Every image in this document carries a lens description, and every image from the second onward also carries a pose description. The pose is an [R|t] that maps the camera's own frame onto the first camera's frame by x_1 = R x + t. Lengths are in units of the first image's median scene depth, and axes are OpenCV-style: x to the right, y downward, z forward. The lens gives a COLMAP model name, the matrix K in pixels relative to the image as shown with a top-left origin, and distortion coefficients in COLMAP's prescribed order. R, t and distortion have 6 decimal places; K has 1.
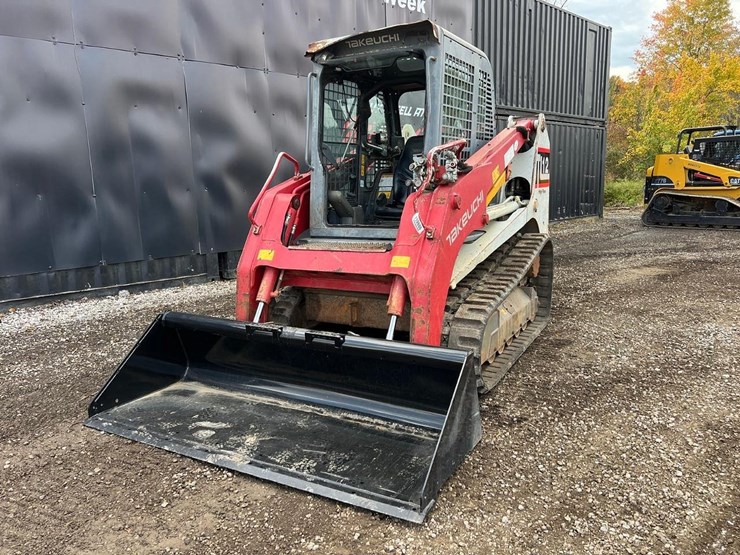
lens RADIAL K [[555.9, 0, 372.9], [0, 555.9, 277.8], [0, 0, 1]] dist [0.056204, -0.065196]
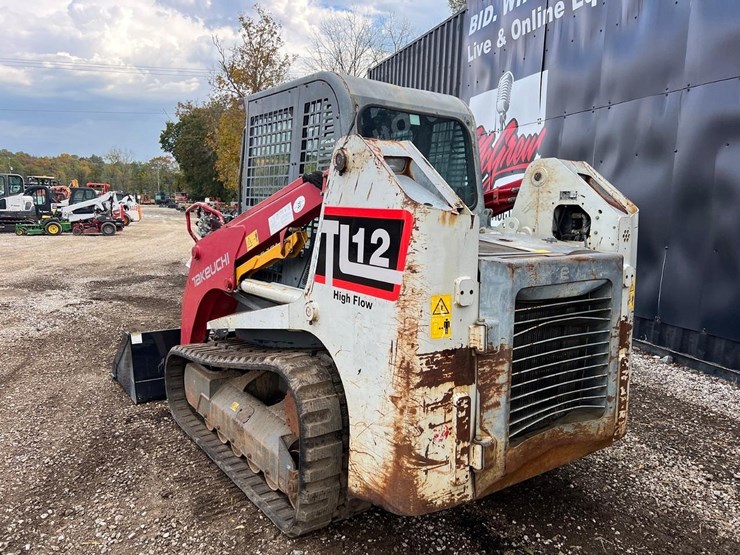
lens RADIAL K [[555.9, 0, 365.3], [0, 555.9, 277.5], [0, 0, 1]] dist [0.056204, -0.065196]
pose [[-0.429981, 0.128258, -0.893681, 1.065309], [-0.179890, 0.957839, 0.224016, -0.416988], [0.884735, 0.257087, -0.388780, 1.783416]]
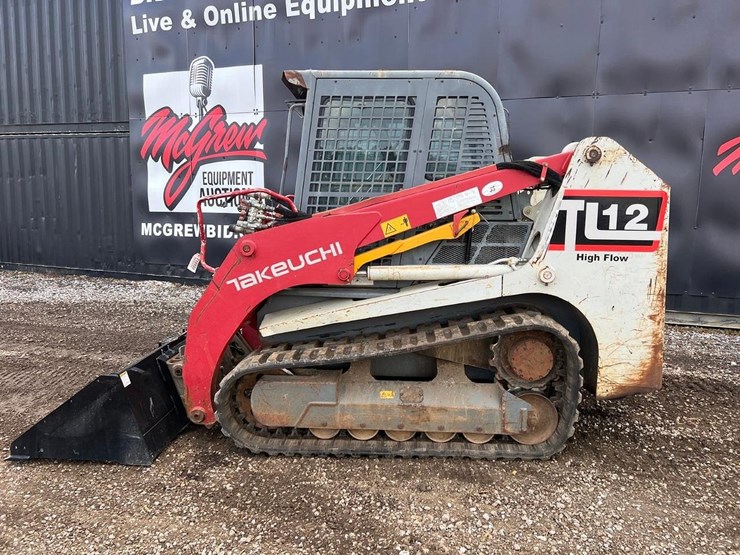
lens RADIAL K [[555.9, 0, 376.6], [0, 555.9, 276.4], [0, 0, 1]] dist [0.056204, -0.065196]
pose [[0.443098, 0.146753, -0.884380, 1.133755], [-0.182518, 0.980616, 0.071276, -0.199187], [0.877696, 0.129833, 0.461294, 0.736019]]
